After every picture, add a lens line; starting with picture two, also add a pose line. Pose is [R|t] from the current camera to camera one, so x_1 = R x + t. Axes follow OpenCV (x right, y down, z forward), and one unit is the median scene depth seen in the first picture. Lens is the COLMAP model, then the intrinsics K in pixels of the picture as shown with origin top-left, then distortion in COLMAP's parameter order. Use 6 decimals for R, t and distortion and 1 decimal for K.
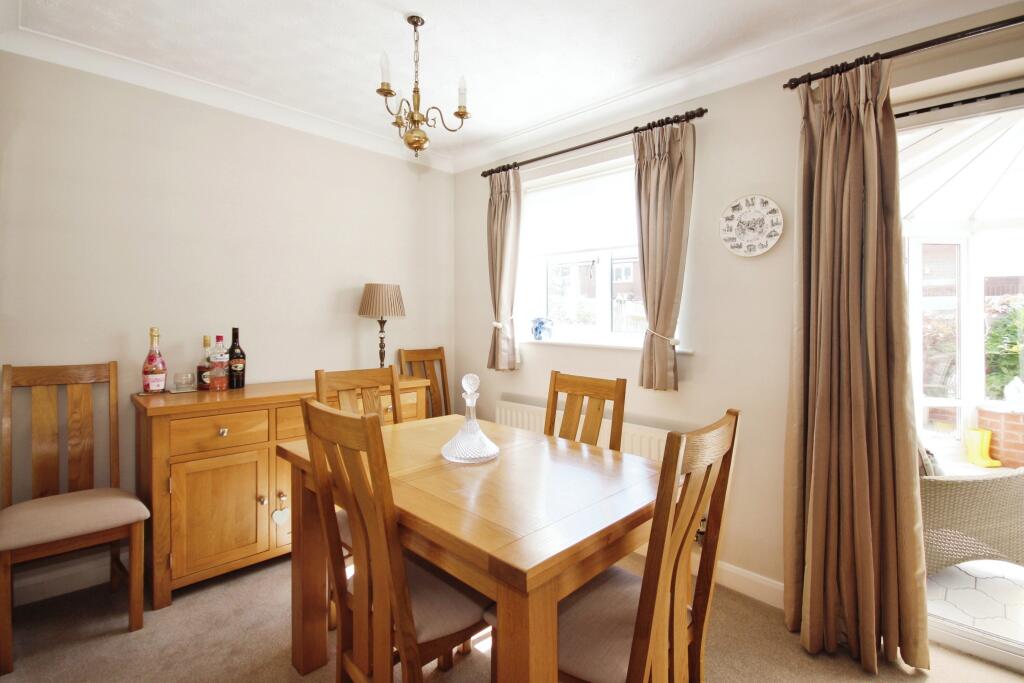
lens RADIAL K [[485.5, 0, 510.6], [0, 485.5, 322.9], [0, 0, 1]] dist [0.000631, 0.000196]
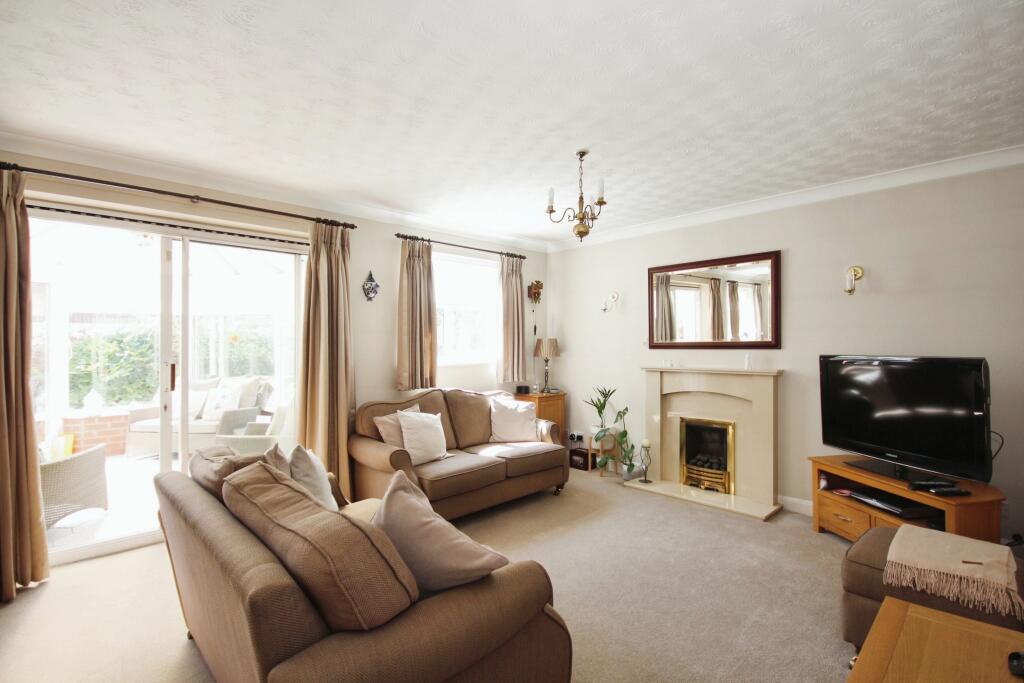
lens RADIAL K [[472.7, 0, 509.6], [0, 472.7, 342.6], [0, 0, 1]] dist [-0.001171, -0.000426]
pose [[0.034628, 0.009740, 0.999353, -0.204349], [-0.004656, 0.999943, -0.009584, -0.009307], [-0.999389, -0.004321, 0.034671, -0.177175]]
